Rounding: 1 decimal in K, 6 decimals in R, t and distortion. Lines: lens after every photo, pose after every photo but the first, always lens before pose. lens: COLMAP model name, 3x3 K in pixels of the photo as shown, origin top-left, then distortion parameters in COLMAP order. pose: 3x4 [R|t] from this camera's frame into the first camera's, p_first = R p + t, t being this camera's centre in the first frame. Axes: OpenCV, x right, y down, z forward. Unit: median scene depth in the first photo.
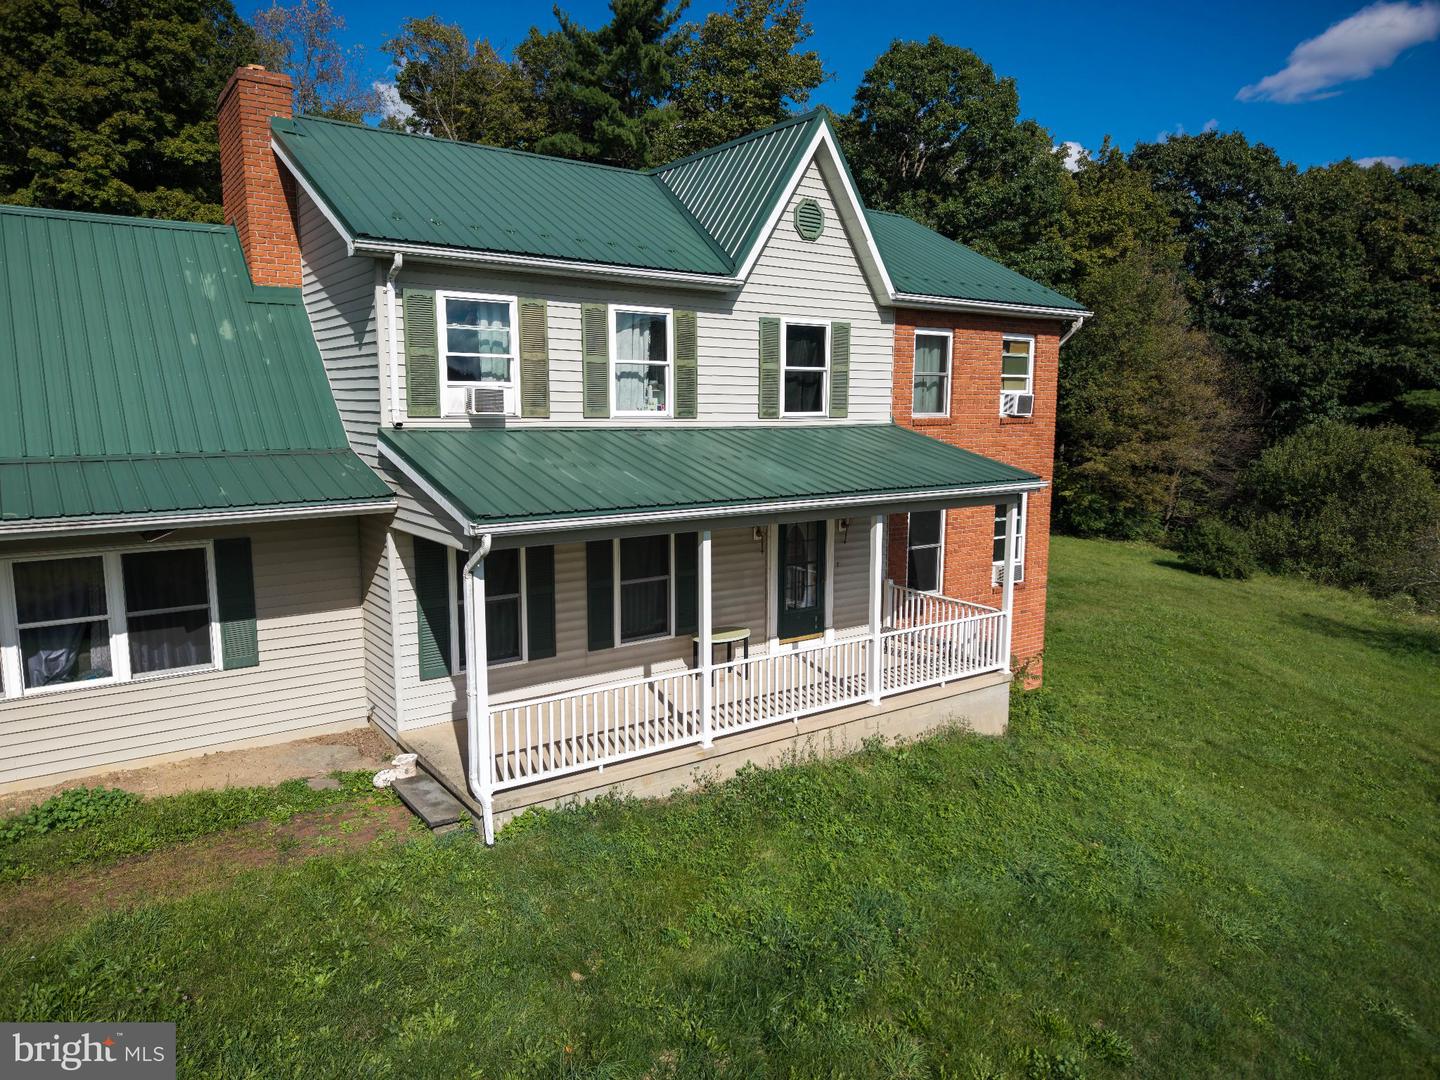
lens RADIAL K [[956.7, 0, 717.1], [0, 956.7, 544.8], [0, 0, 1]] dist [0.029047, -0.025755]
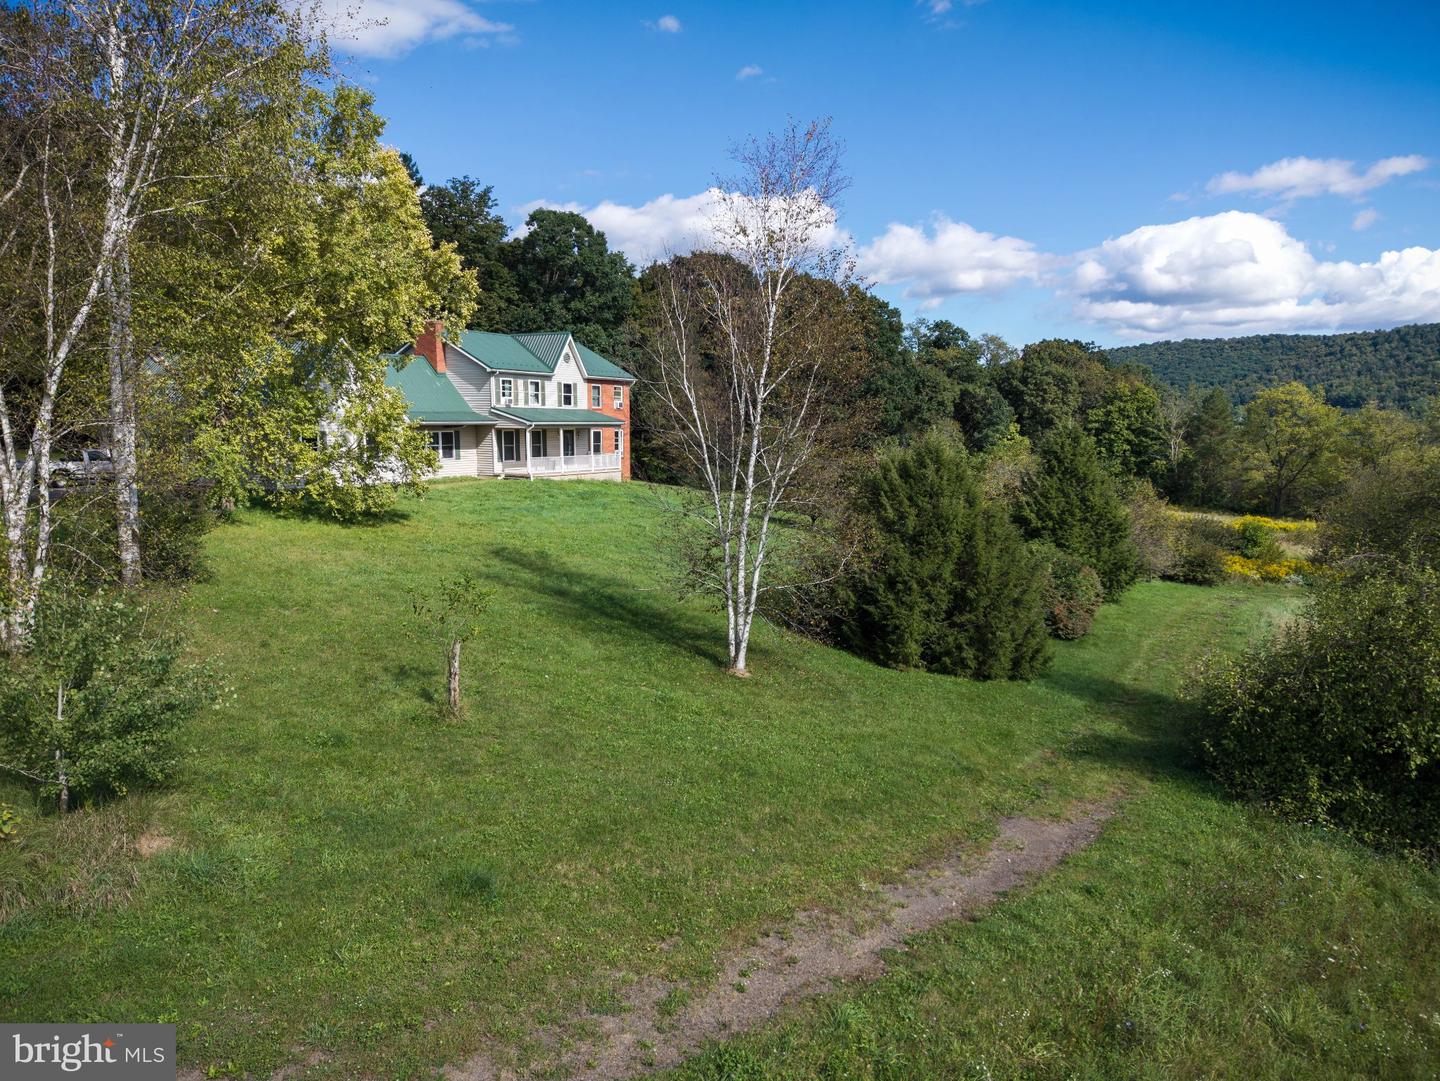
lens RADIAL K [[956.7, 0, 744.3], [0, 956.7, 569.0], [0, 0, 1]] dist [0.029047, -0.025755]
pose [[0.907190, -0.058954, 0.416570, -0.811658], [0.053379, 0.998261, 0.025029, 0.412705], [-0.417321, -0.000470, 0.908759, -2.516866]]
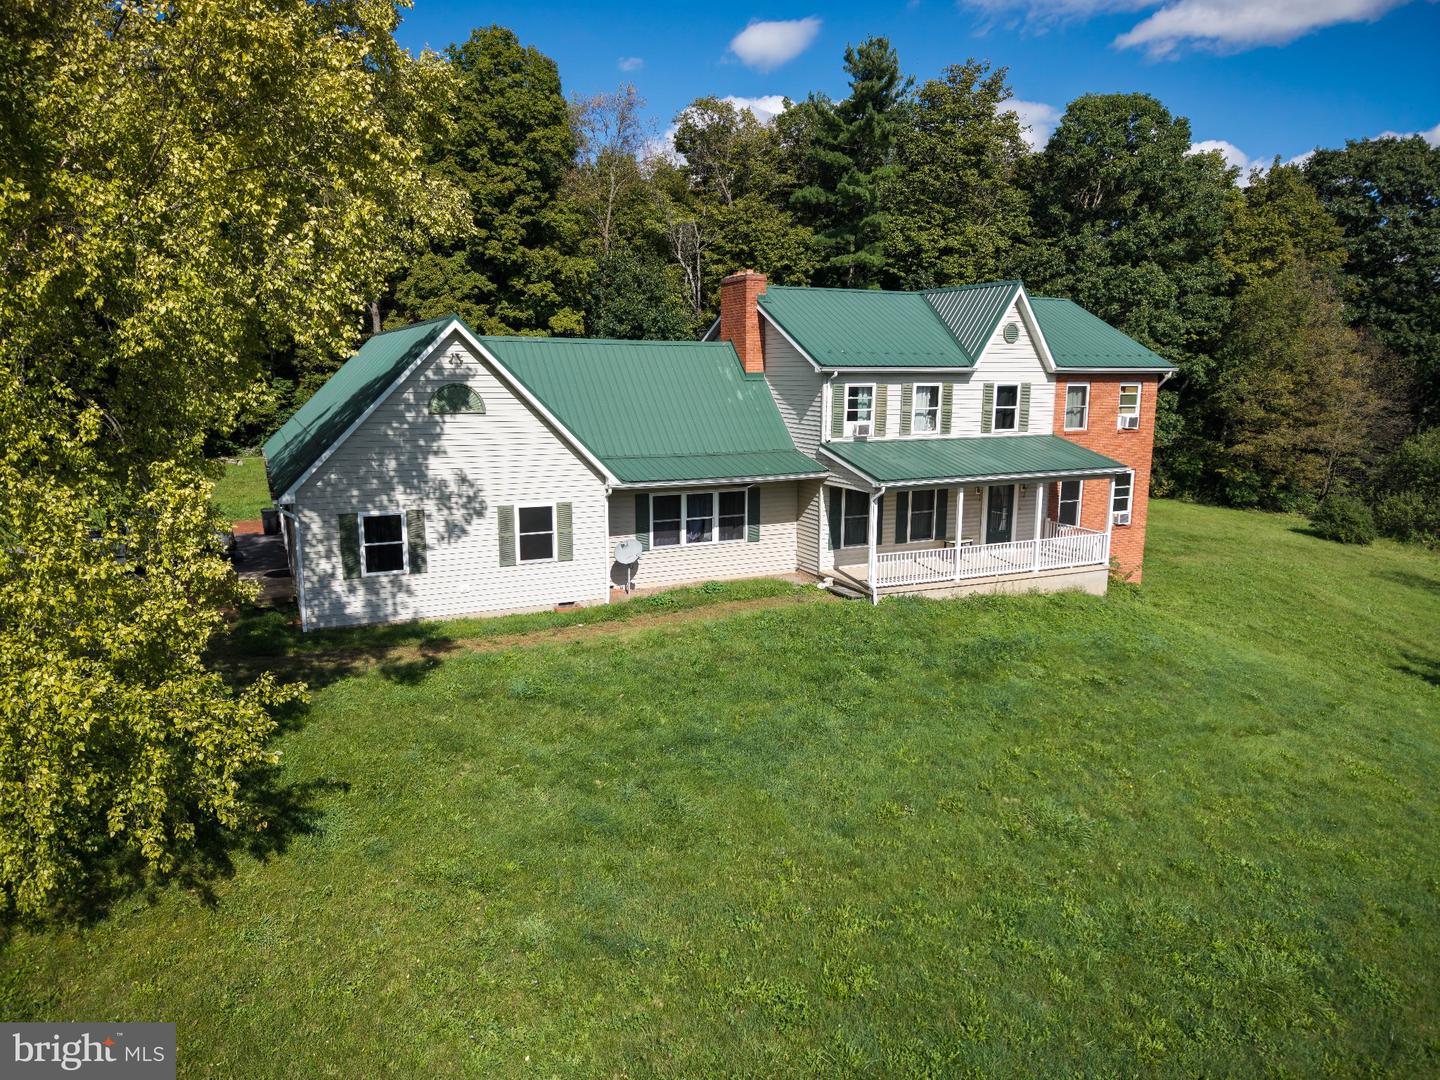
lens RADIAL K [[956.7, 0, 716.8], [0, 956.7, 543.3], [0, 0, 1]] dist [0.029047, -0.025755]
pose [[0.984193, 0.033492, -0.173901, -0.120344], [-0.027512, 0.998948, 0.036686, 0.032849], [0.174947, -0.031322, 0.984079, -0.904299]]
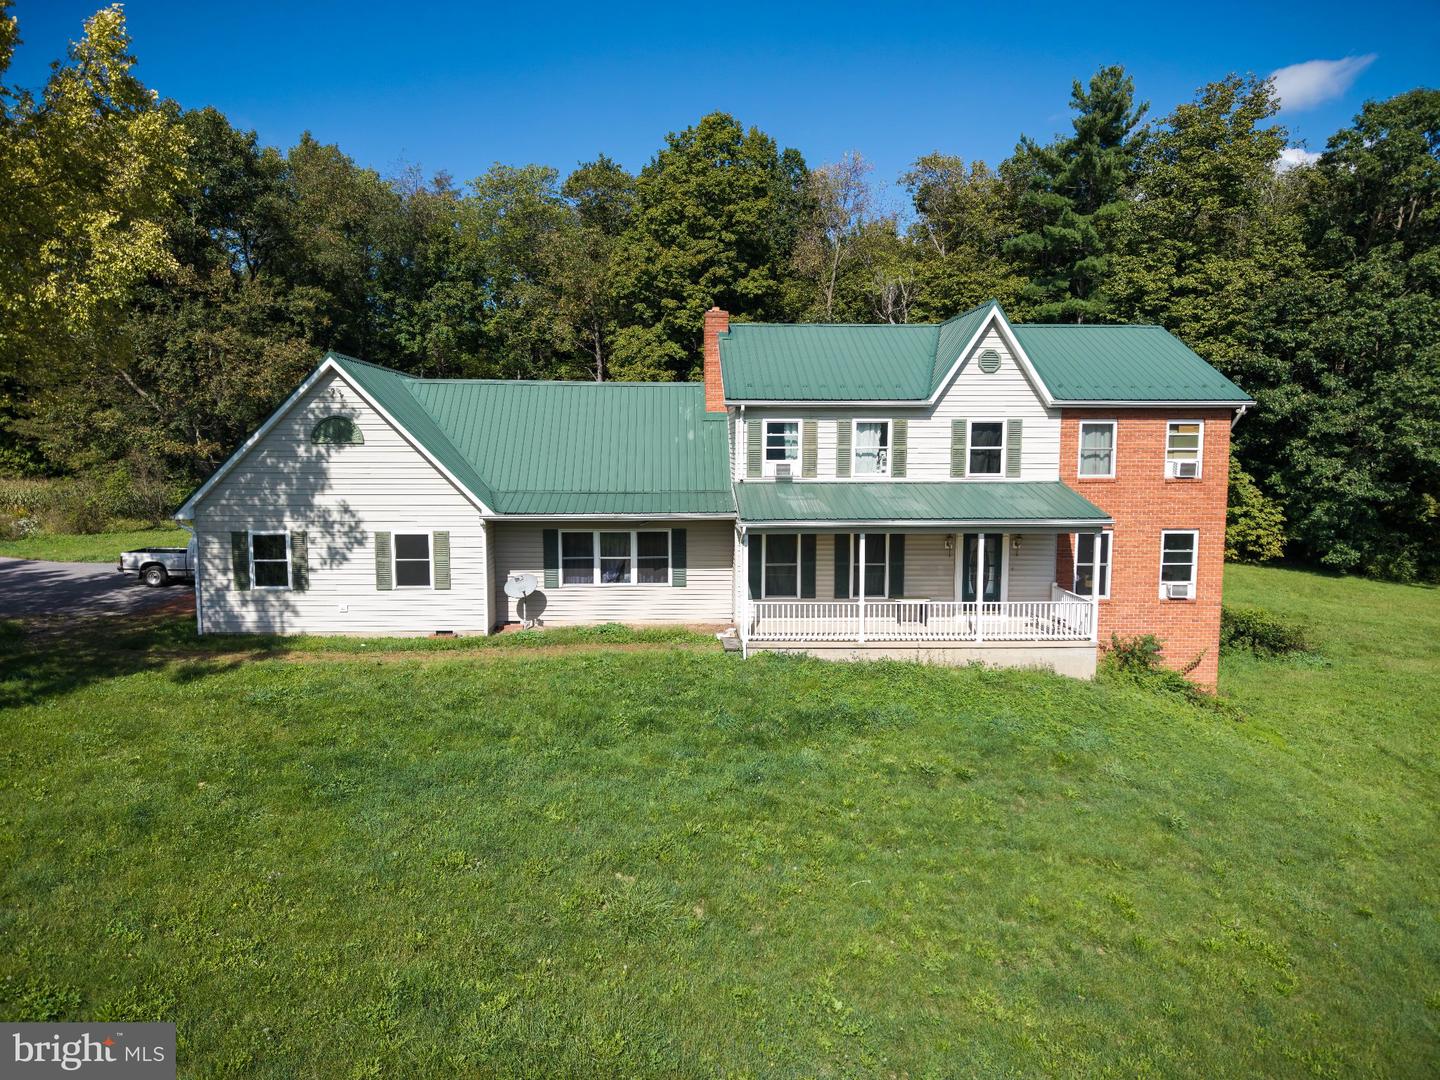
lens RADIAL K [[956.7, 0, 718.3], [0, 956.7, 543.7], [0, 0, 1]] dist [0.029047, -0.025755]
pose [[0.838743, 0.053135, -0.541930, 0.531422], [-0.077732, 0.996719, -0.022580, 0.048288], [0.538951, 0.061064, 0.840120, -0.557643]]
